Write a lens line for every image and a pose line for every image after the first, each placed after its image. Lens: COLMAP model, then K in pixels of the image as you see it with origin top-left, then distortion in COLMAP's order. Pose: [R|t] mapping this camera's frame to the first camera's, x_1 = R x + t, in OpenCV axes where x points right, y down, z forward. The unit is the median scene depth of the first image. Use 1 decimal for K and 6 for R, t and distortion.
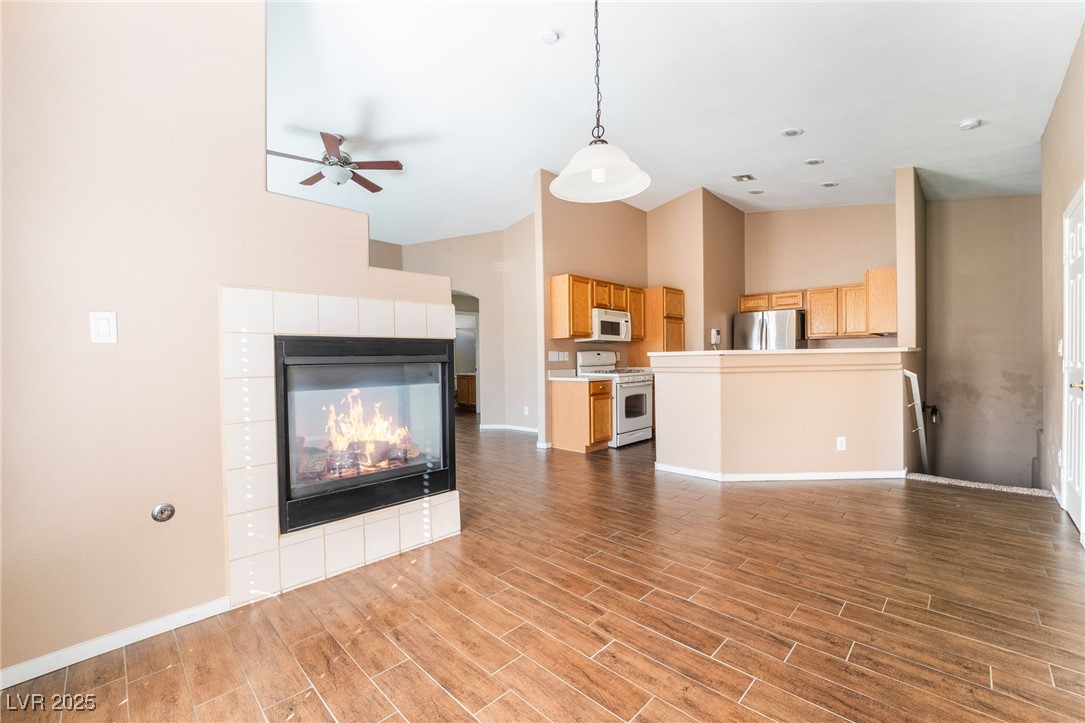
lens RADIAL K [[448.4, 0, 541.3], [0, 448.4, 365.4], [0, 0, 1]] dist [-0.019176, 0.000471]
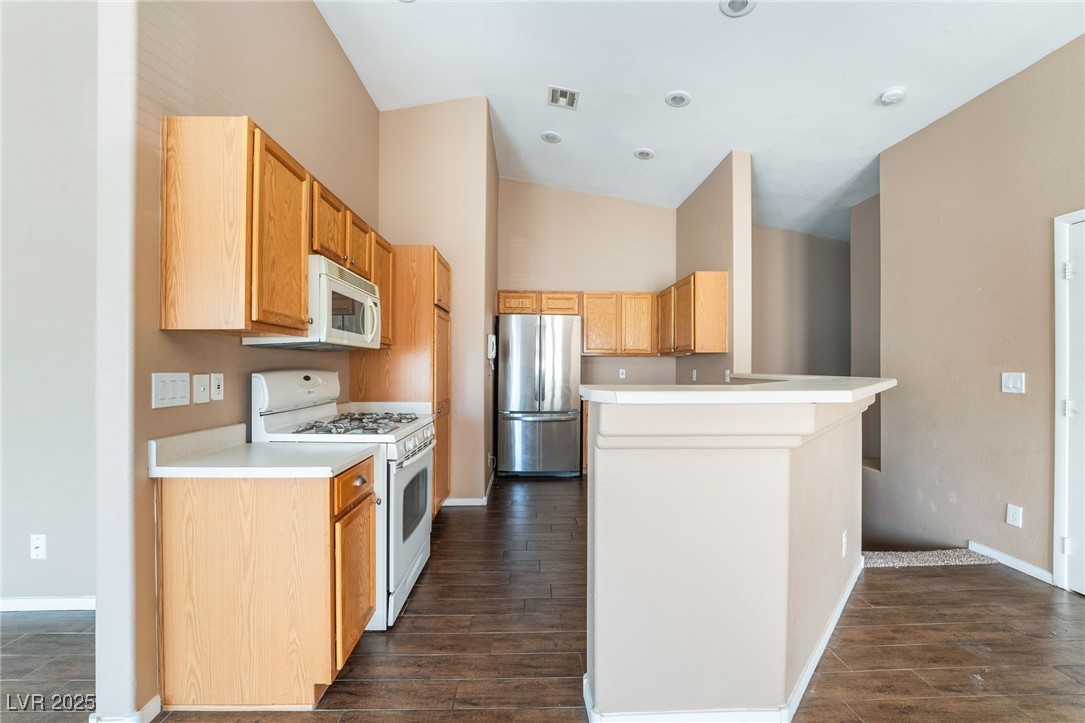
lens RADIAL K [[443.0, 0, 540.8], [0, 443.0, 364.3], [0, 0, 1]] dist [-0.019737, 0.000466]
pose [[0.688317, 0.018310, 0.725179, -0.013968], [-0.000155, 0.999685, -0.025094, -0.030493], [-0.725410, 0.017161, 0.688103, 0.641097]]
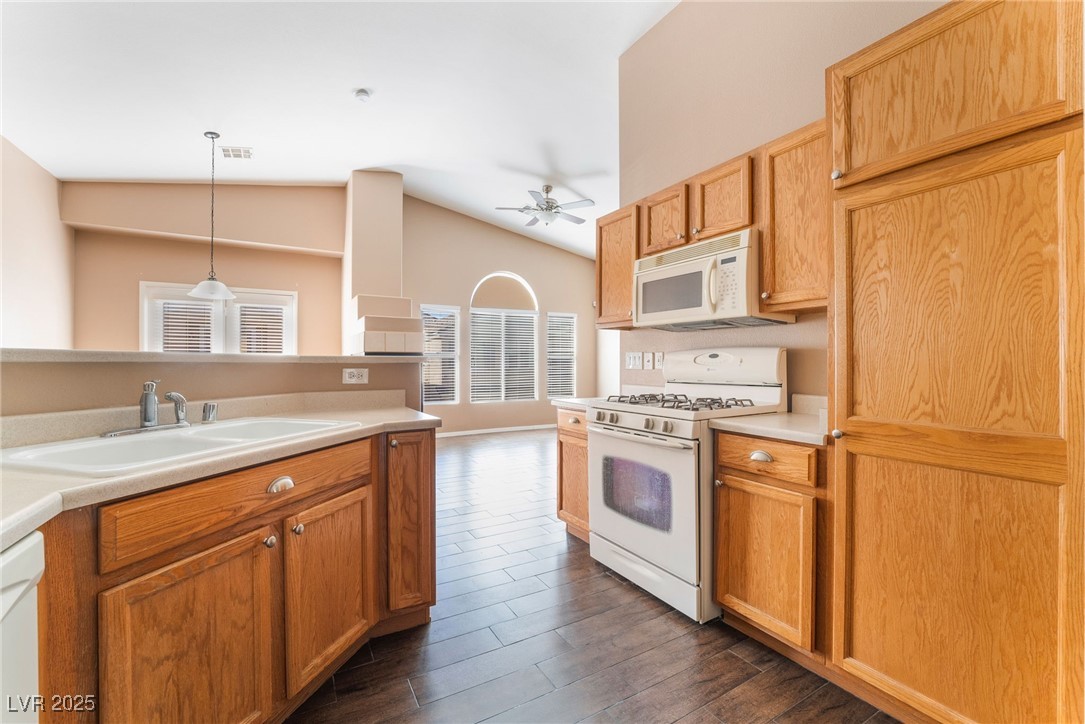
lens RADIAL K [[450.7, 0, 535.5], [0, 450.7, 362.9], [0, 0, 1]] dist [-0.017884, 0.000348]
pose [[-0.274823, 0.010457, -0.961438, 0.627484], [-0.010668, 0.999846, 0.013924, -0.024744], [0.961436, 0.014083, -0.274669, 1.056142]]
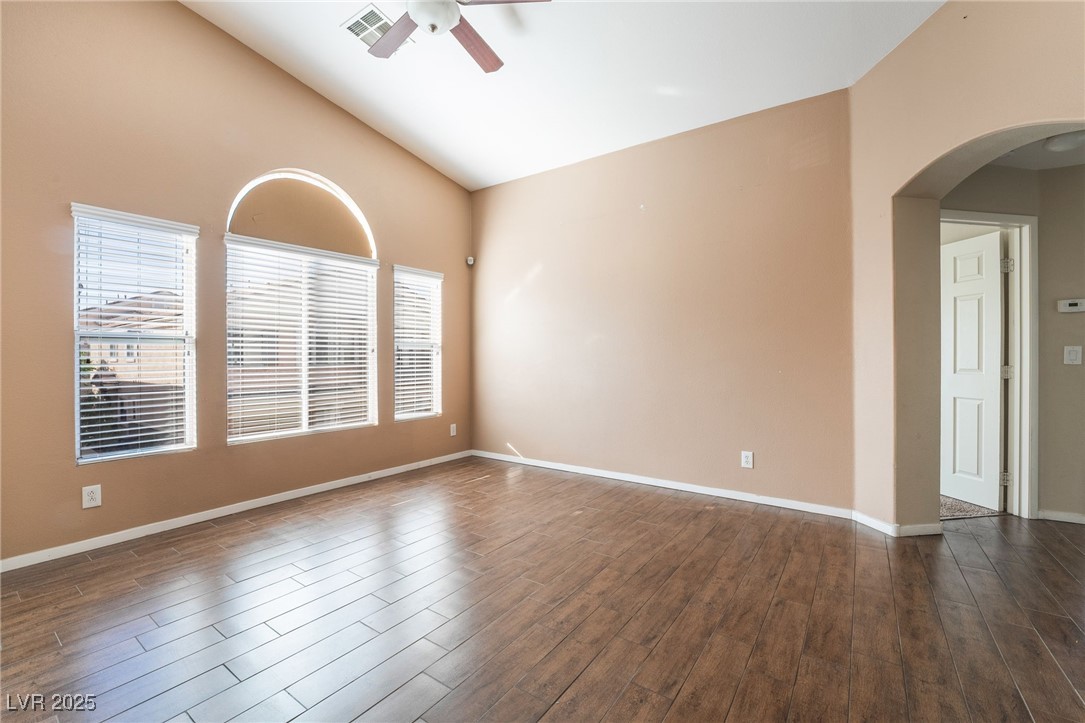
lens RADIAL K [[453.6, 0, 542.5], [0, 453.6, 361.5], [0, 0, 1]] dist [-0.027343, 0.000034]
pose [[0.167229, 0.018450, -0.985745, 0.084039], [-0.011958, 0.999789, 0.016684, -0.013081], [0.985846, 0.008998, 0.167414, 0.831259]]
